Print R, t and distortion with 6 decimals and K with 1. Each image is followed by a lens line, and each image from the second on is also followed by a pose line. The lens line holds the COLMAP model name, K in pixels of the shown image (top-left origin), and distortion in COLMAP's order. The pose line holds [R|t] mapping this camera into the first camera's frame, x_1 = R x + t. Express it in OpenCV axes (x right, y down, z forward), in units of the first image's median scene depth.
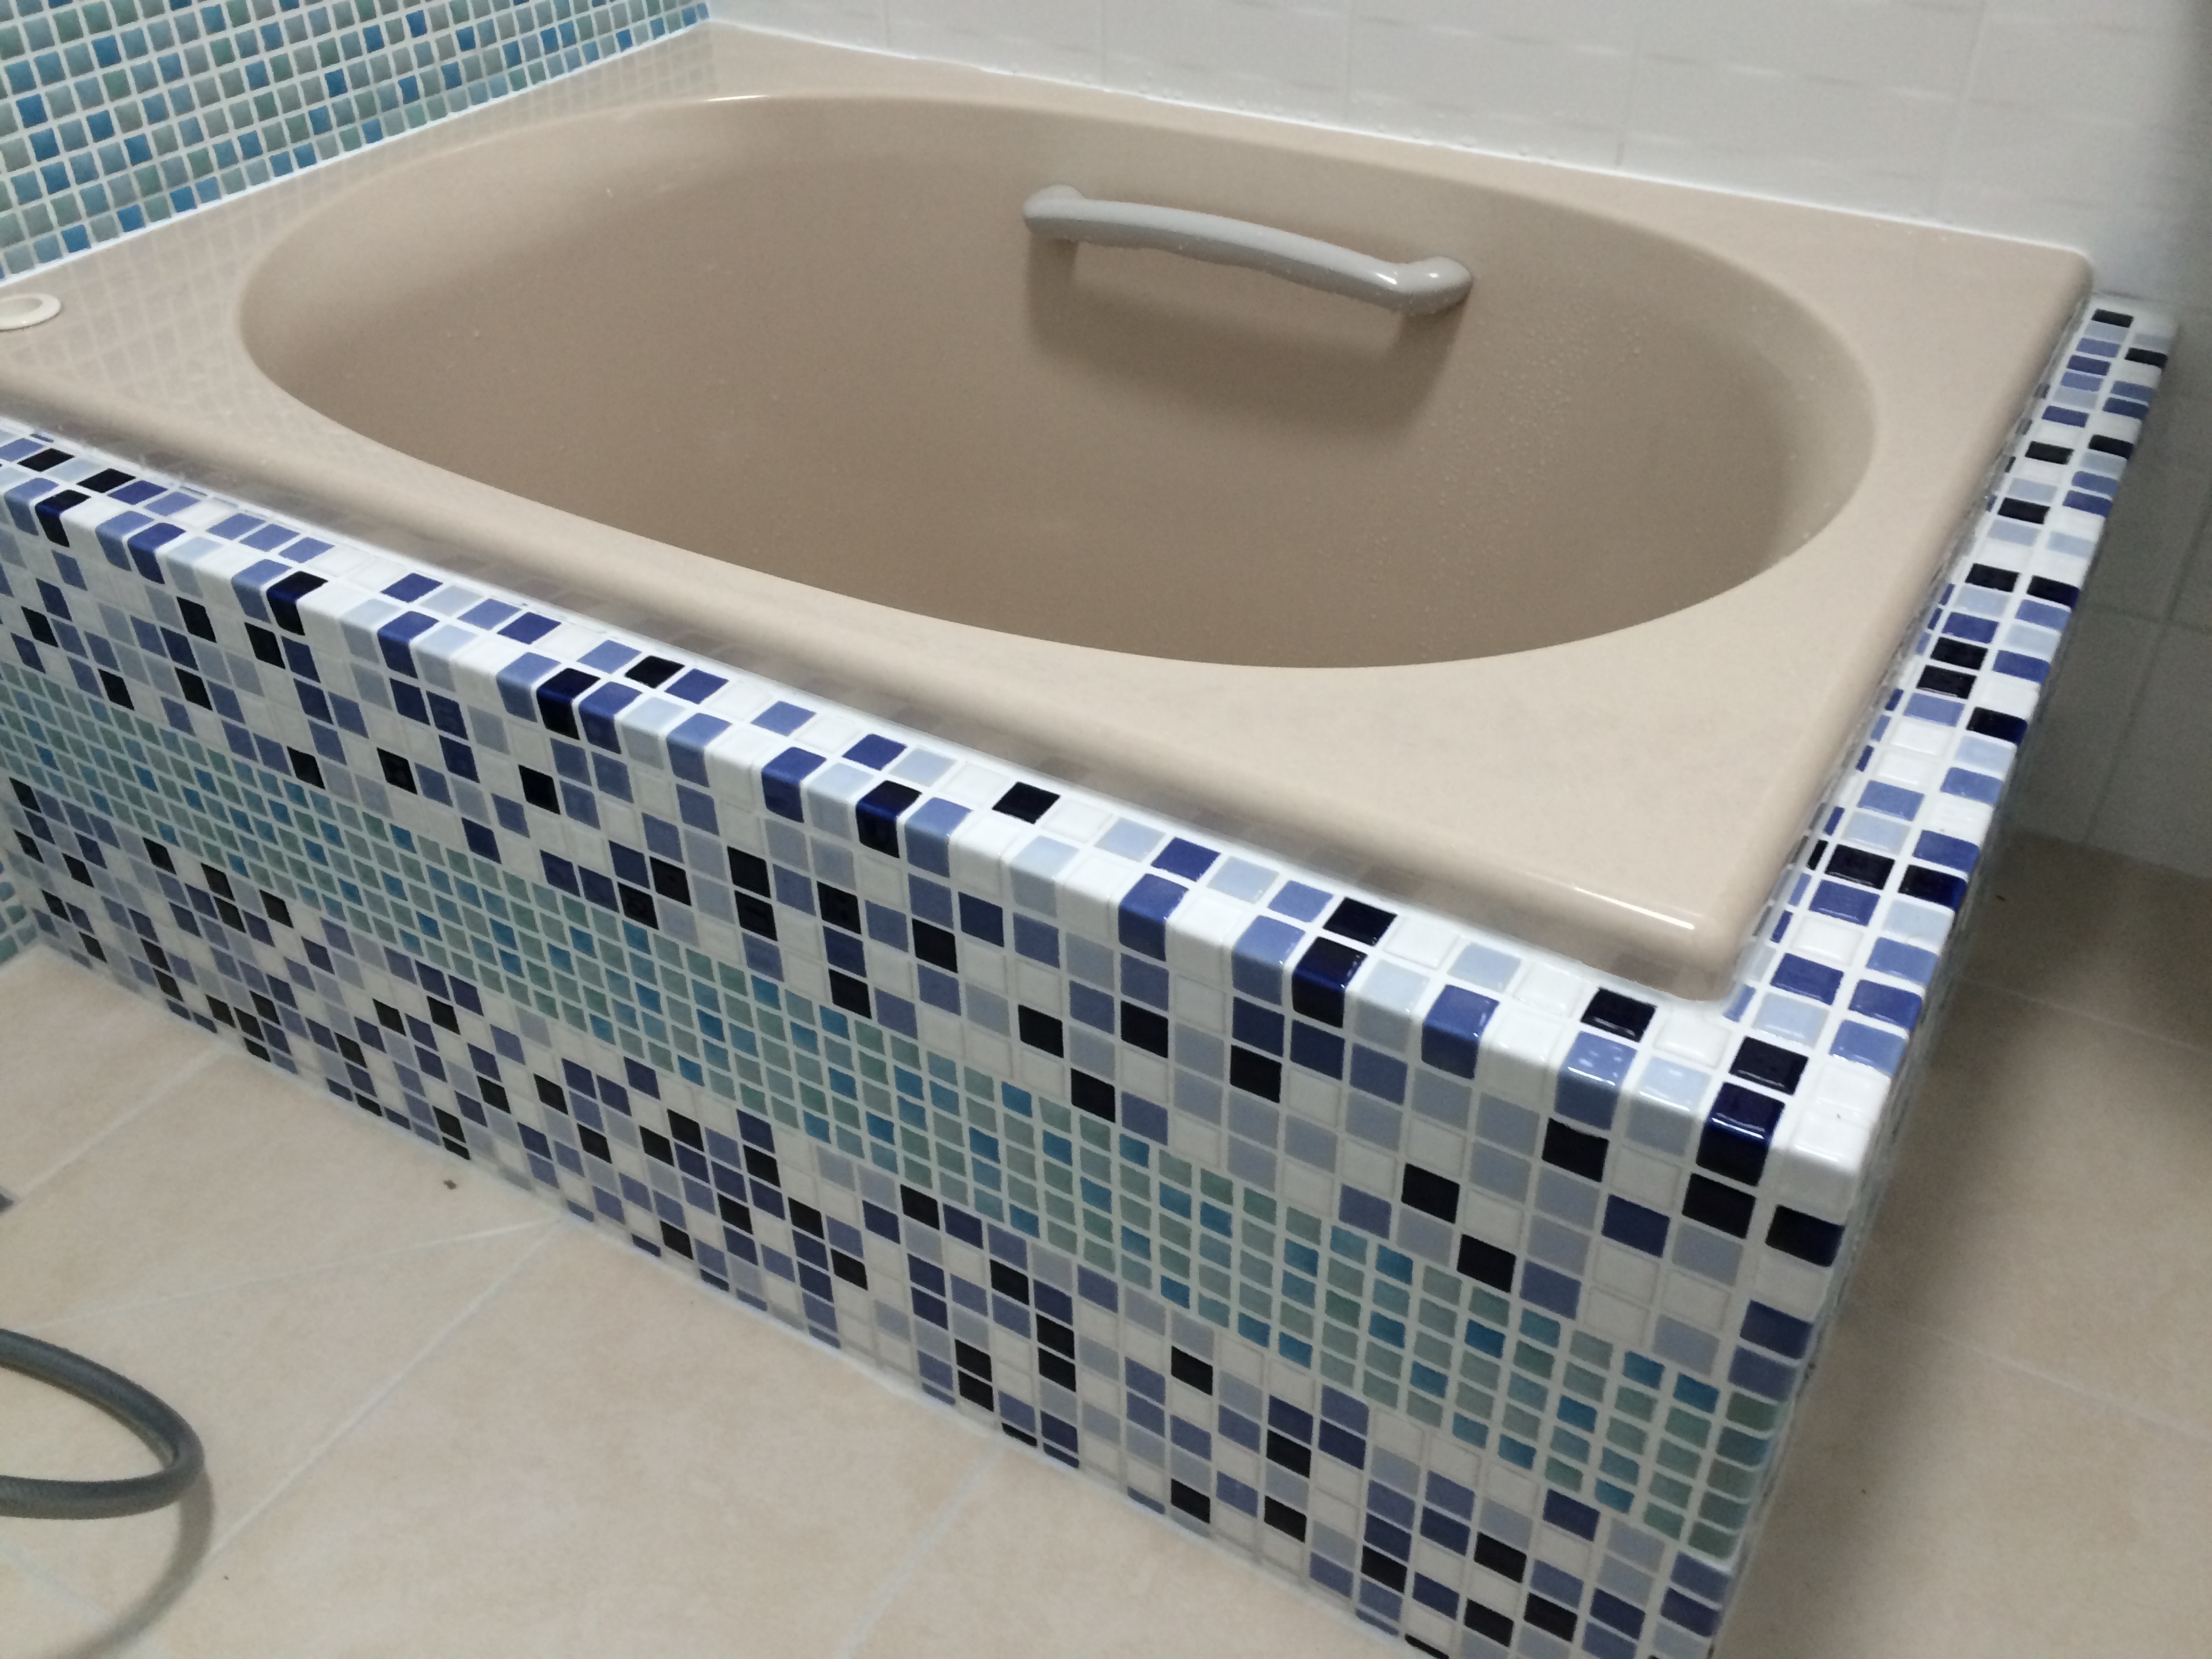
lens RADIAL K [[1956.3, 0, 1096.0], [0, 1956.3, 763.3], [0, 0, 1]] dist [0.054590, -0.019375]
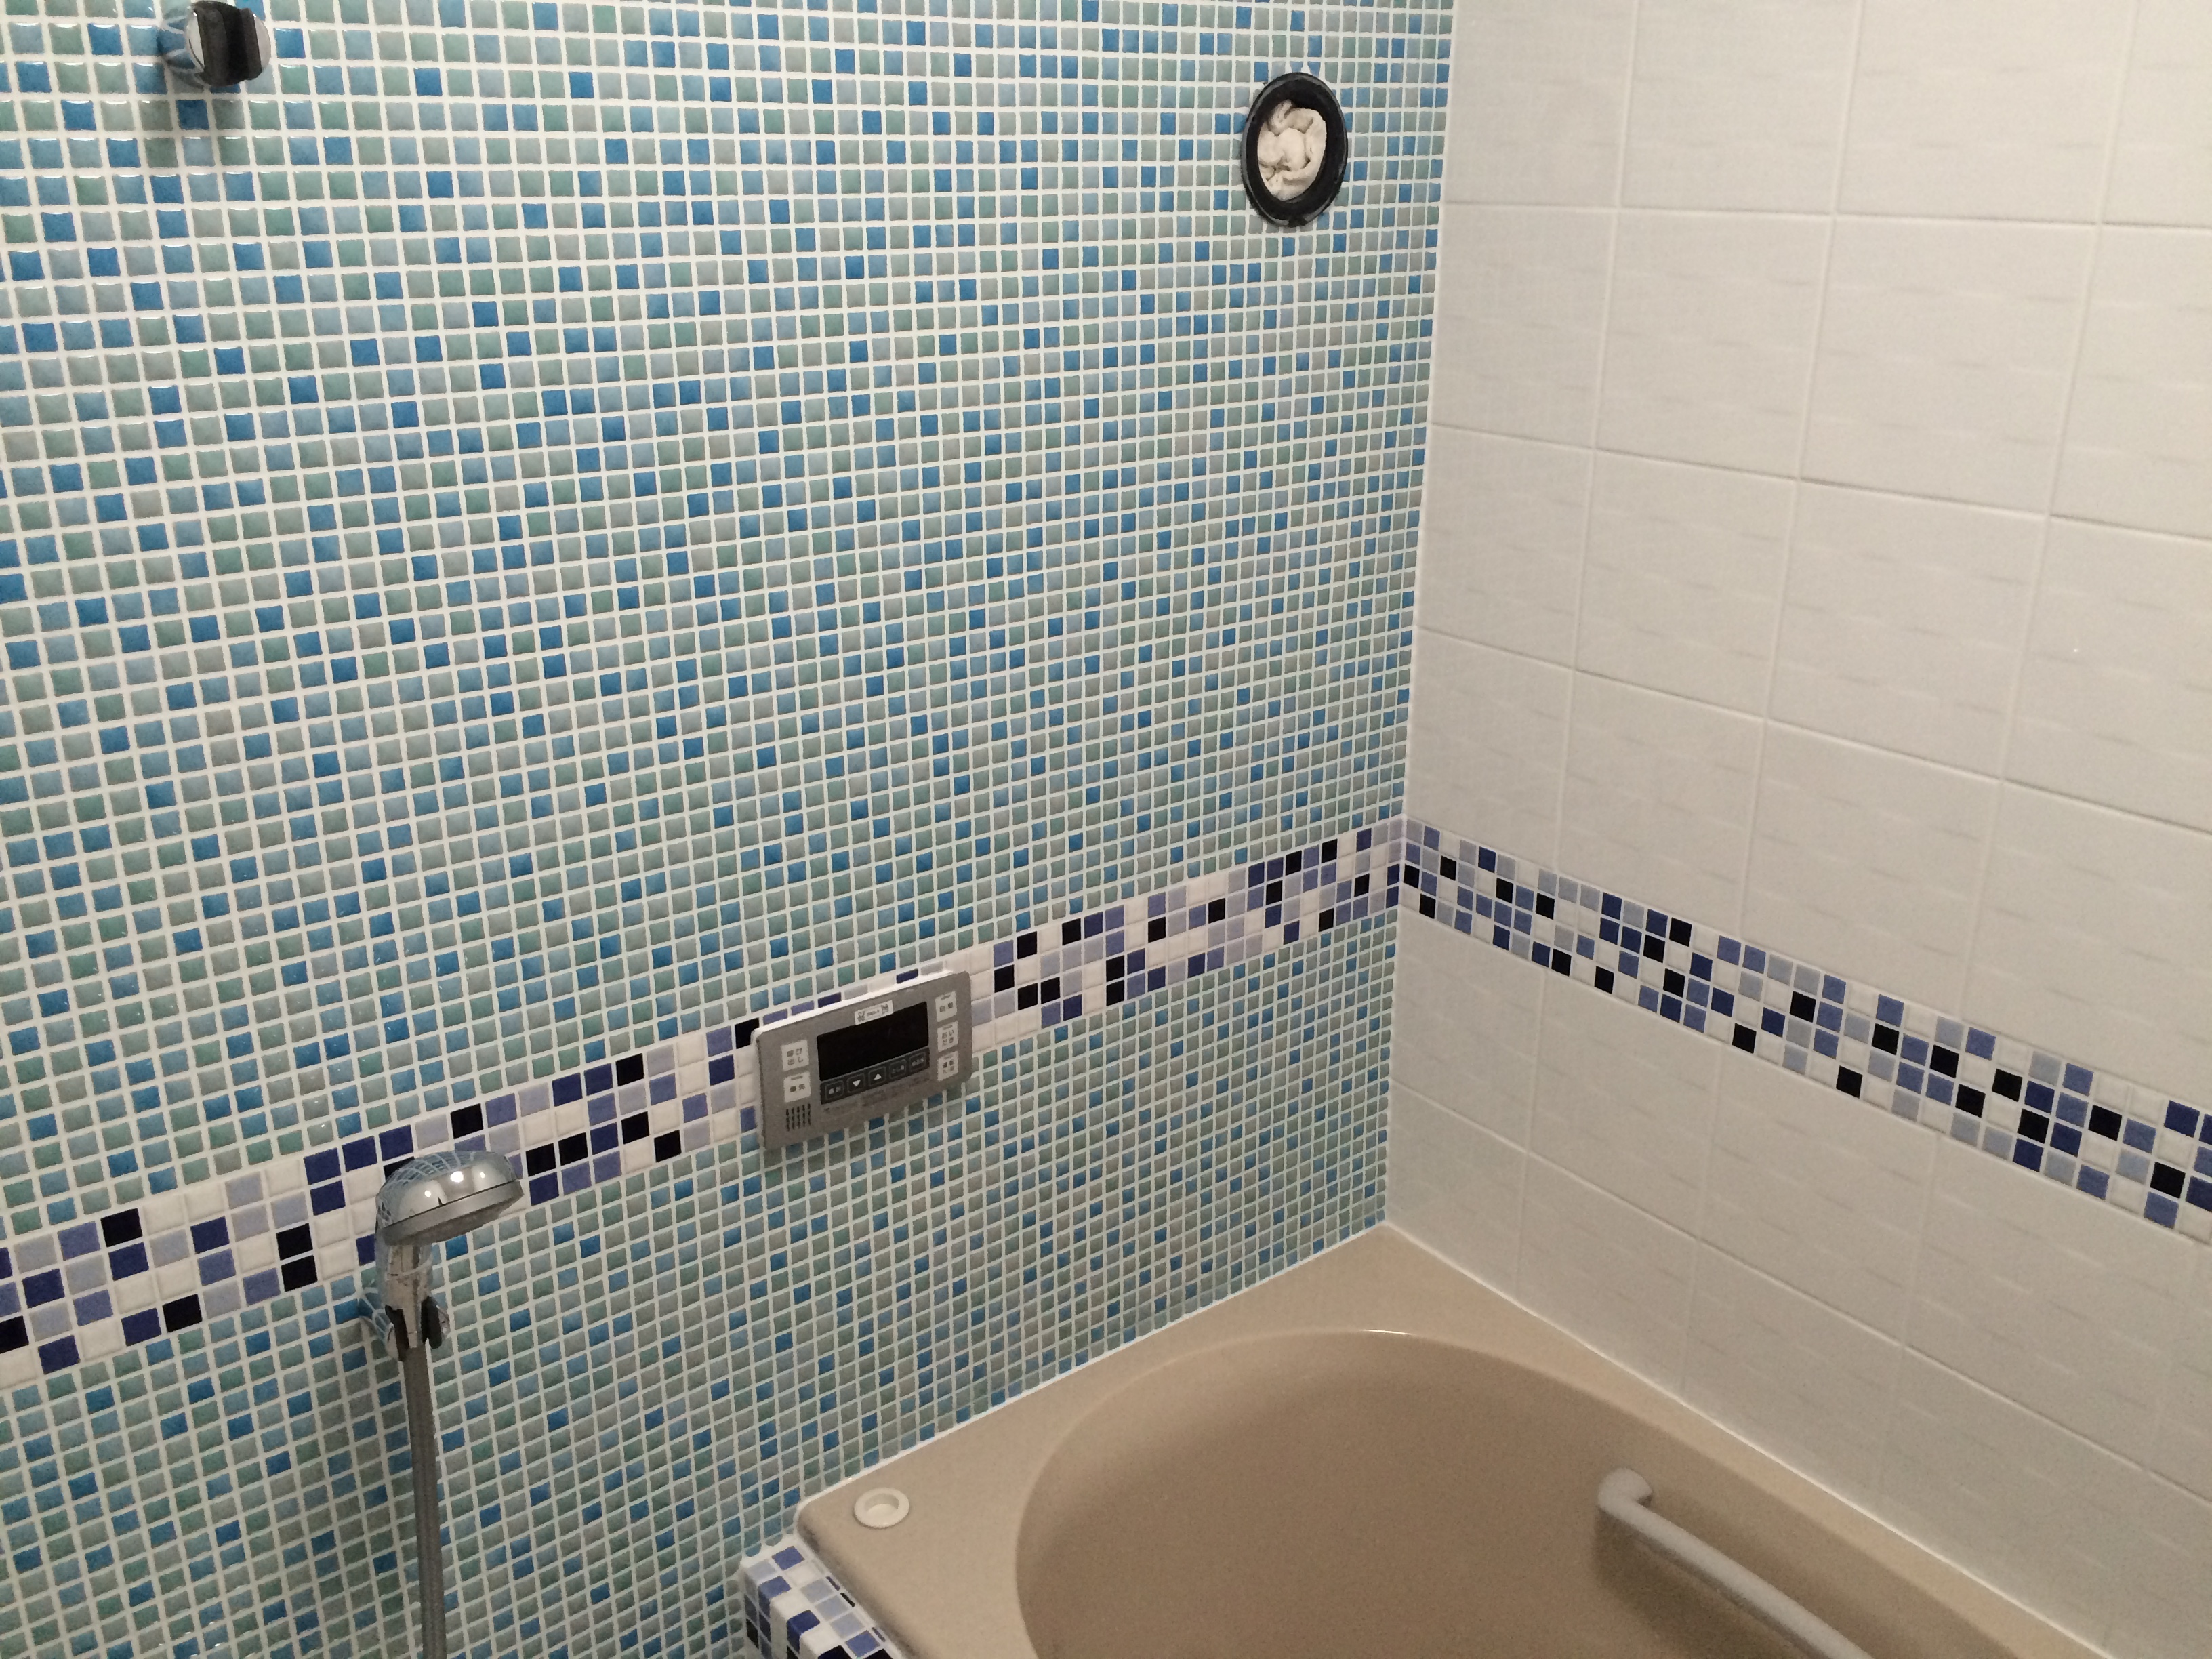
lens RADIAL K [[1863.2, 0, 1109.7], [0, 1863.2, 798.3], [0, 0, 1]] dist [0.085503, -0.121580]
pose [[0.933919, 0.142703, -0.327767, 0.005715], [-0.233125, 0.938206, -0.255776, -0.516492], [0.271013, 0.315285, 0.909476, -0.519723]]
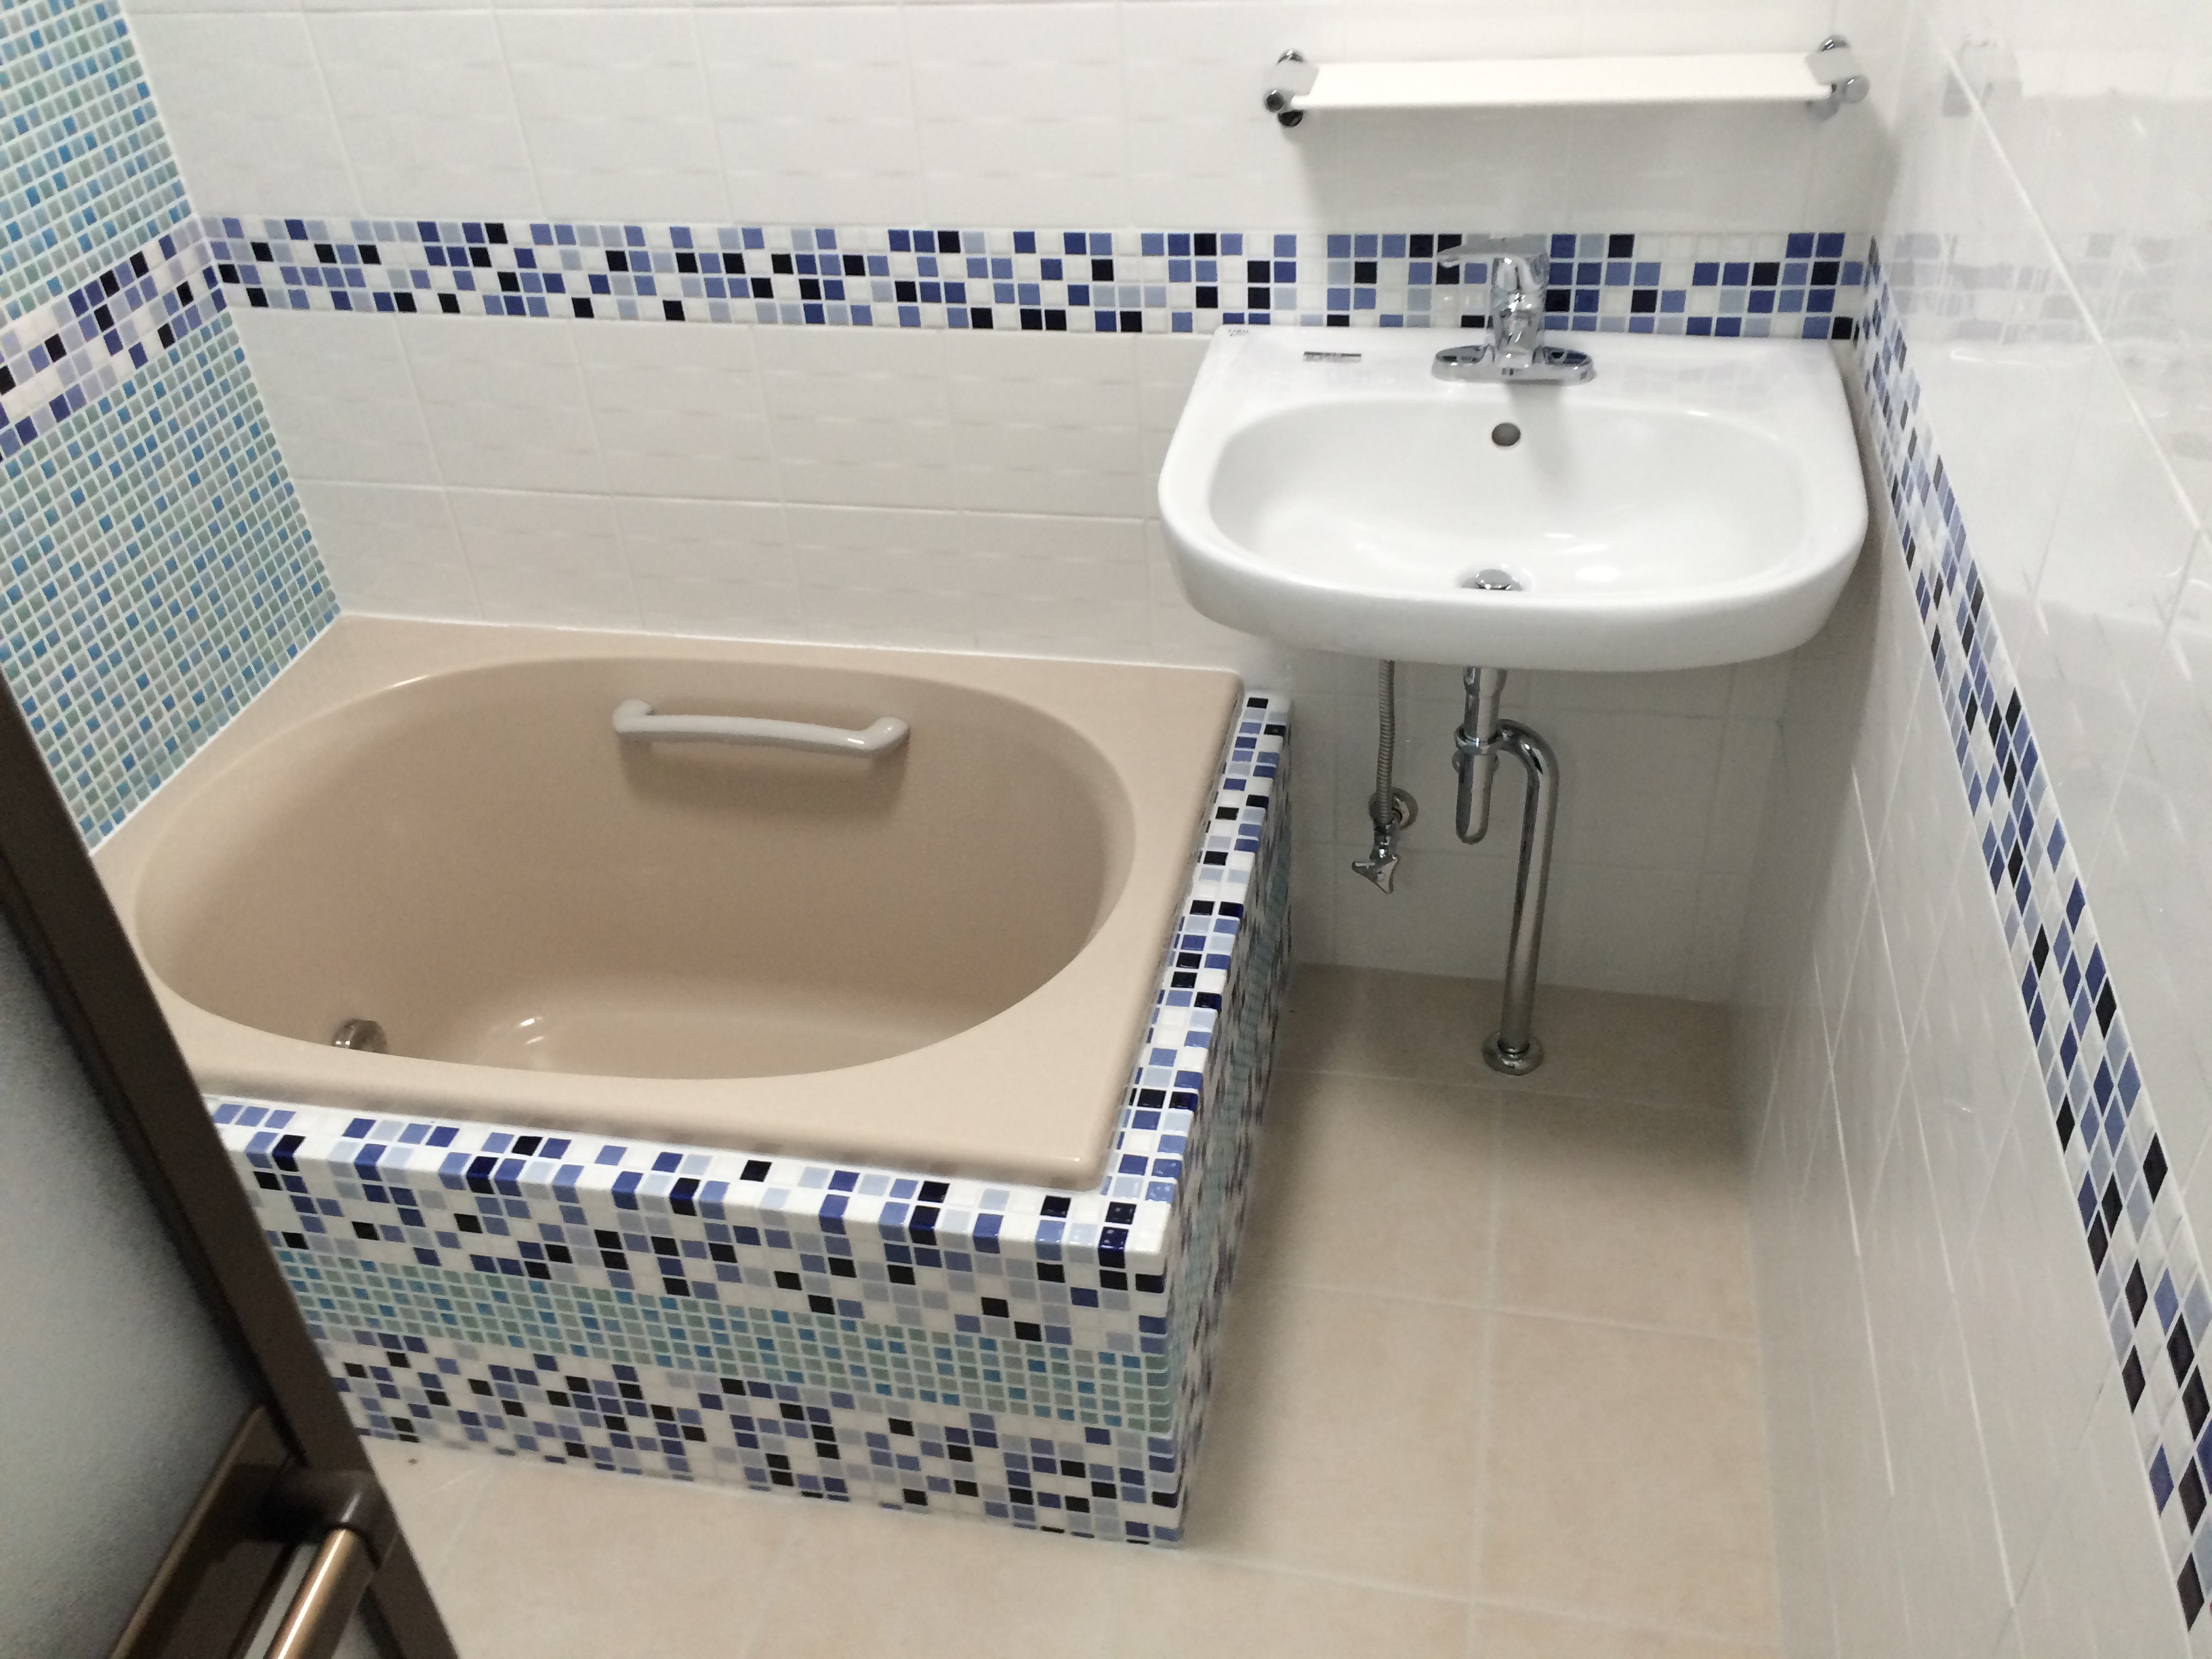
lens RADIAL K [[1863.2, 0, 1109.7], [0, 1863.2, 798.3], [0, 0, 1]] dist [0.085503, -0.121580]
pose [[0.943525, -0.223873, 0.244216, -0.066440], [0.229209, 0.973354, 0.006729, -0.240185], [-0.239215, 0.049627, 0.969698, -0.811209]]
